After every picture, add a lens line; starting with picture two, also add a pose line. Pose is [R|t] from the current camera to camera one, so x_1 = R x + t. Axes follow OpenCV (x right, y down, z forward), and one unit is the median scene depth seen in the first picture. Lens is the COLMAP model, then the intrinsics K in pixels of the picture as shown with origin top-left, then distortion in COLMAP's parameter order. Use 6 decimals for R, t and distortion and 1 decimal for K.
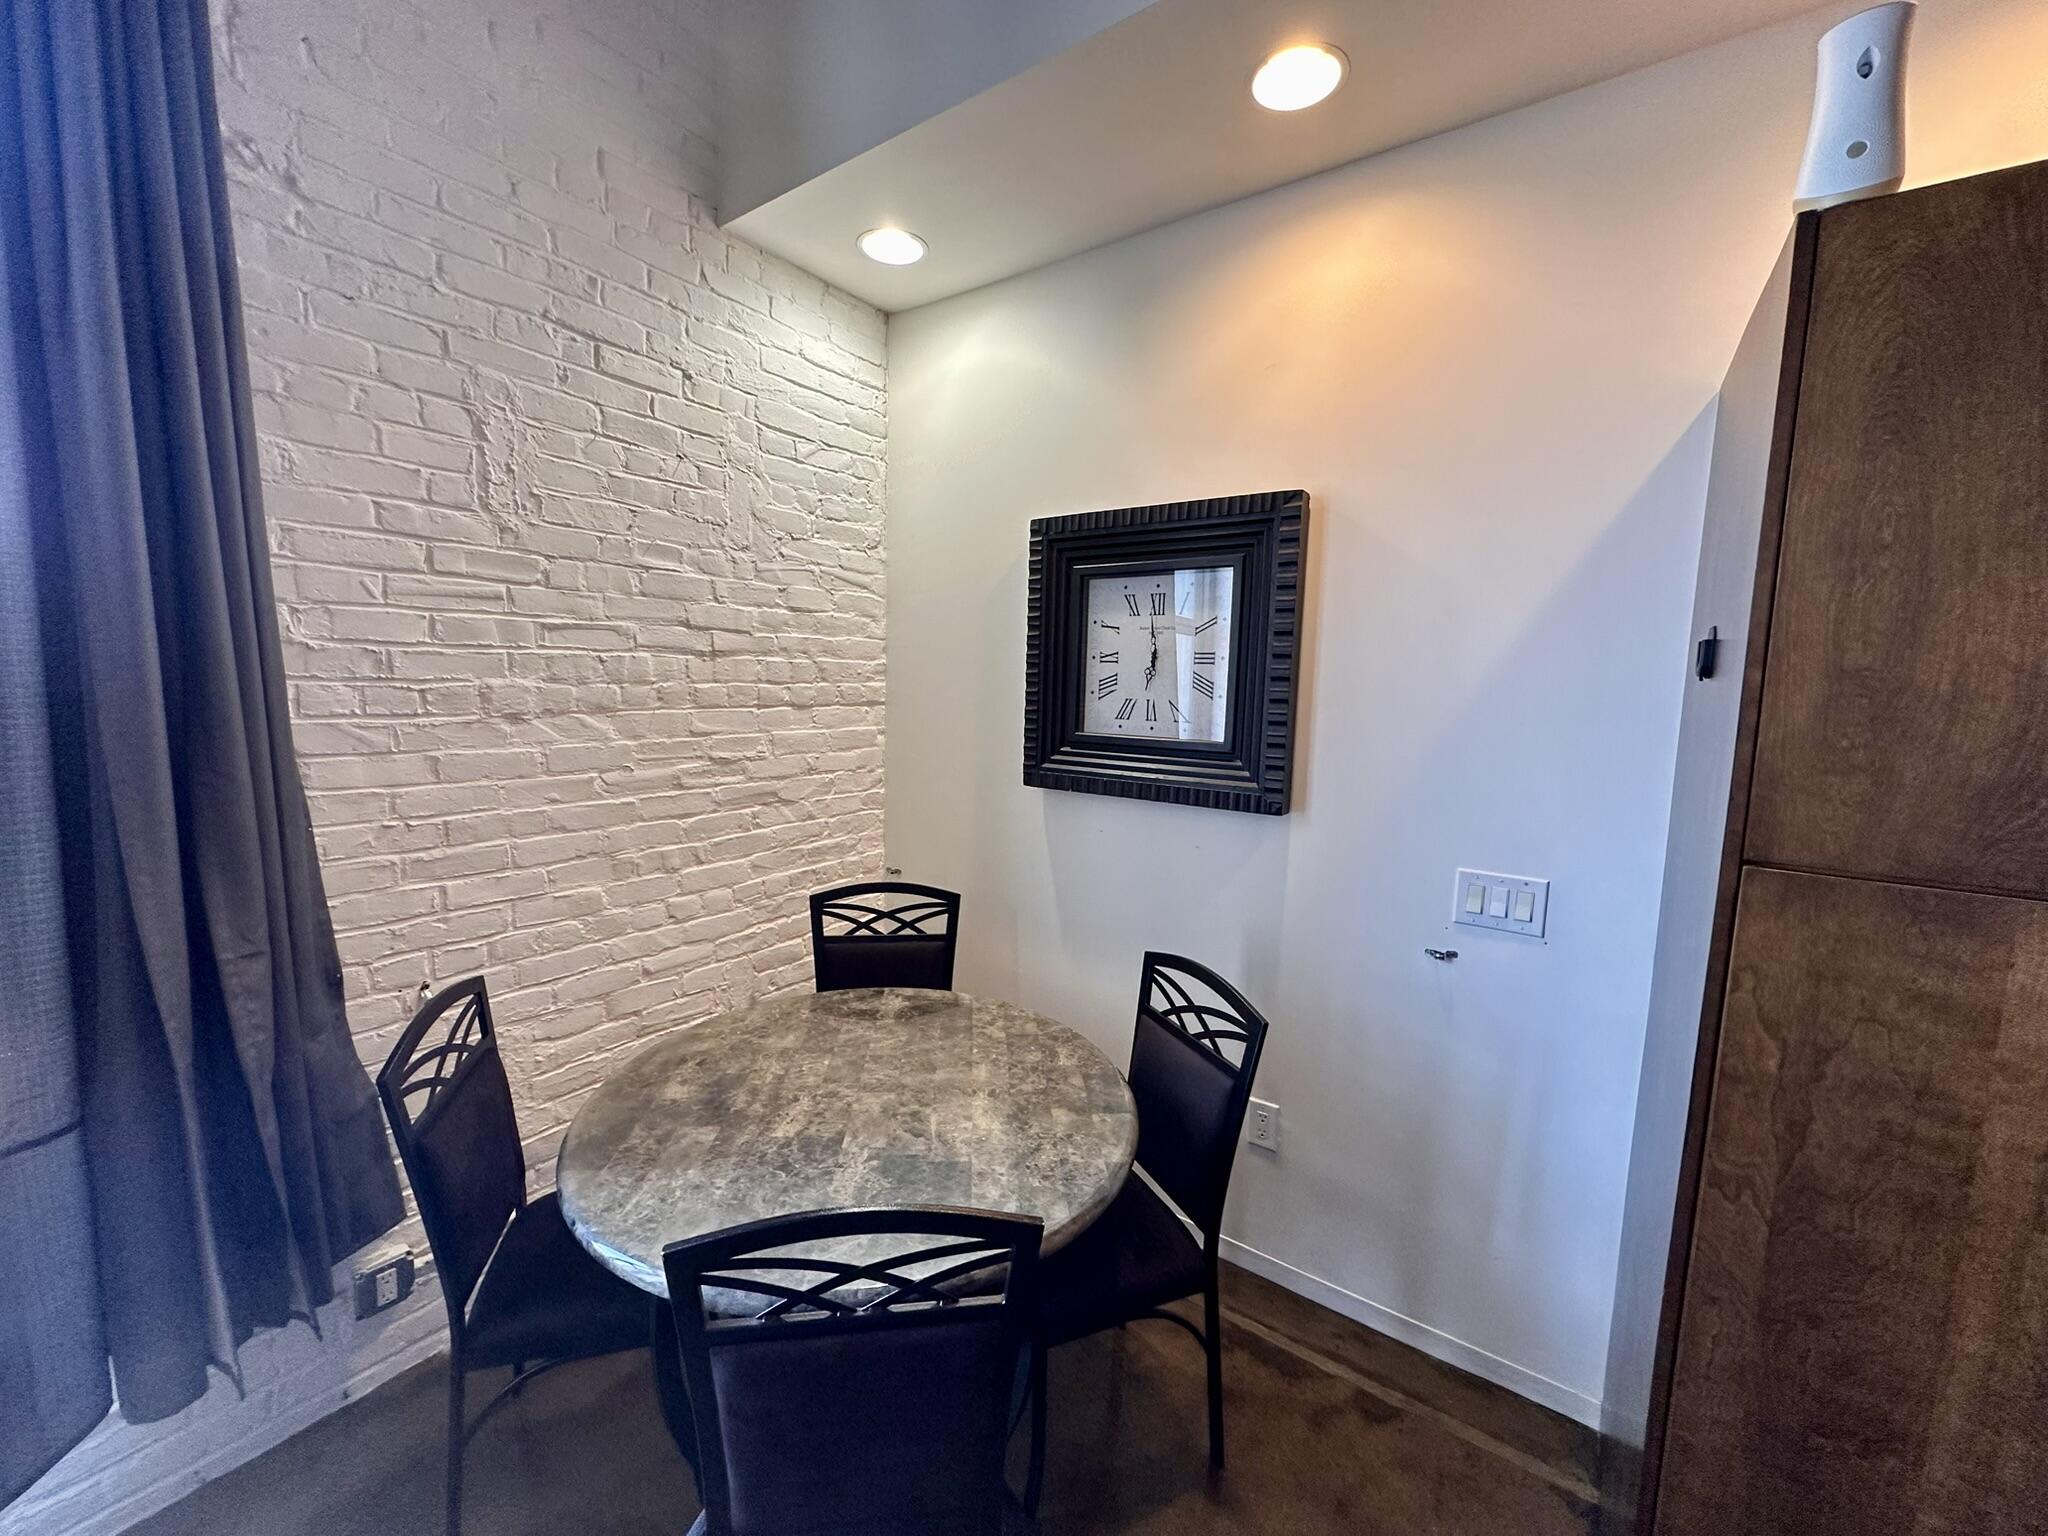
lens RADIAL K [[815.1, 0, 1019.1], [0, 815.1, 769.3], [0, 0, 1]] dist [-0.003172, 0.000334]
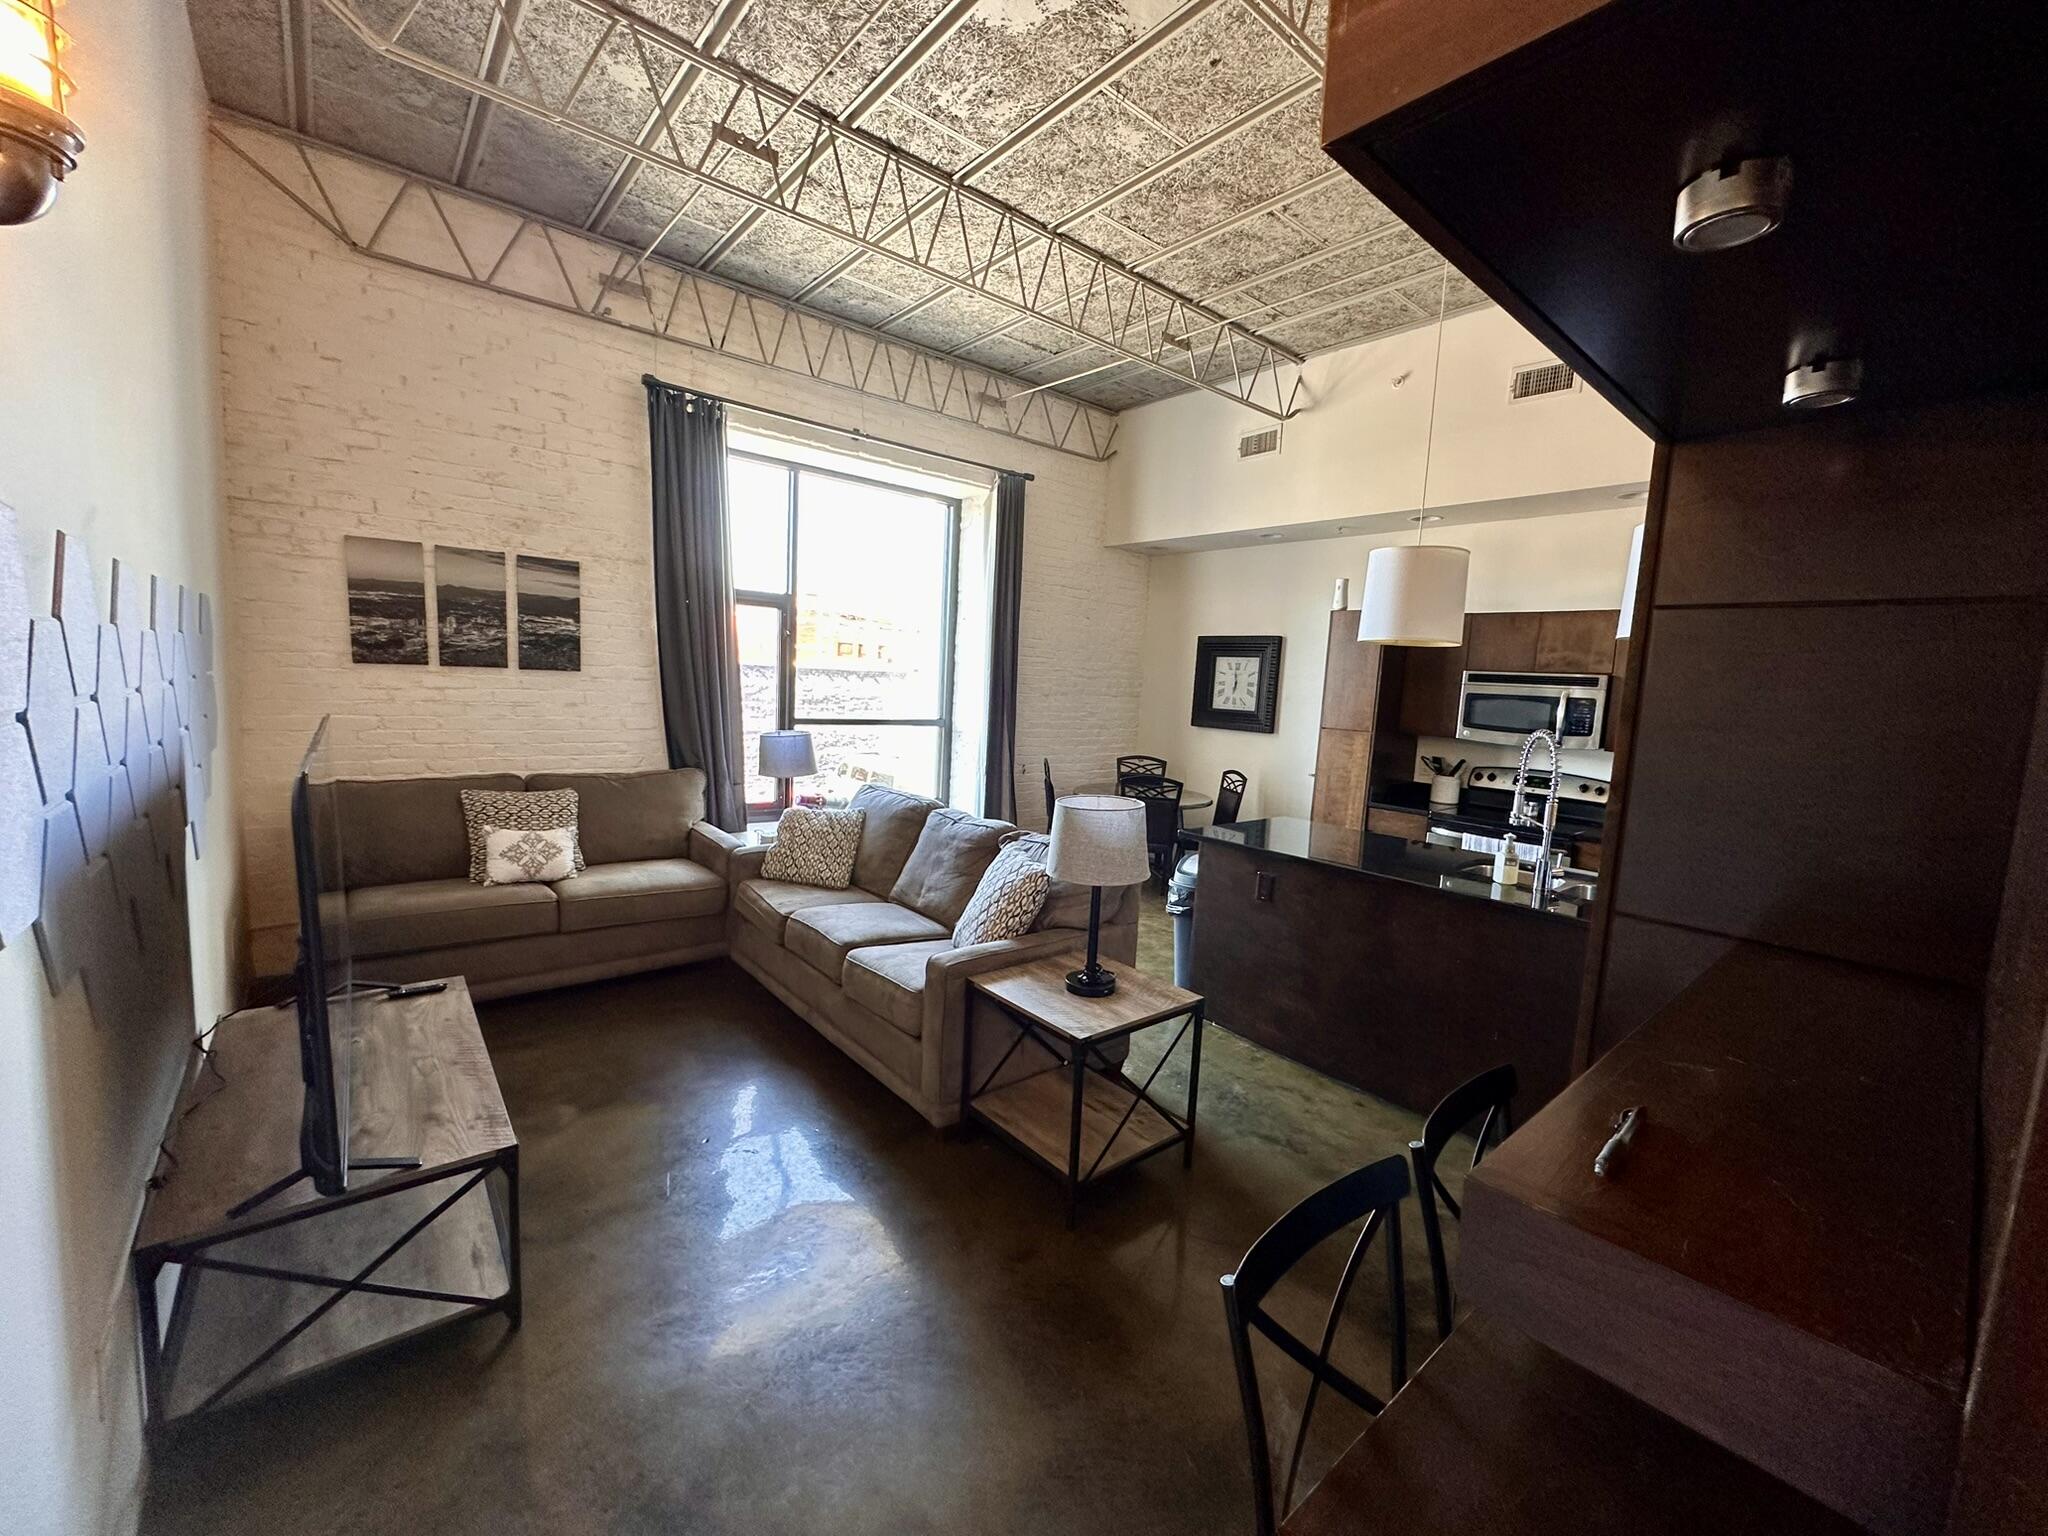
lens RADIAL K [[815.1, 0, 1013.2], [0, 815.1, 773.4], [0, 0, 1]] dist [-0.003172, 0.000334]
pose [[0.968258, 0.056716, -0.243435, 0.257254], [-0.057366, 0.998343, 0.004426, 0.506790], [0.243283, 0.009680, 0.969907, -4.690036]]
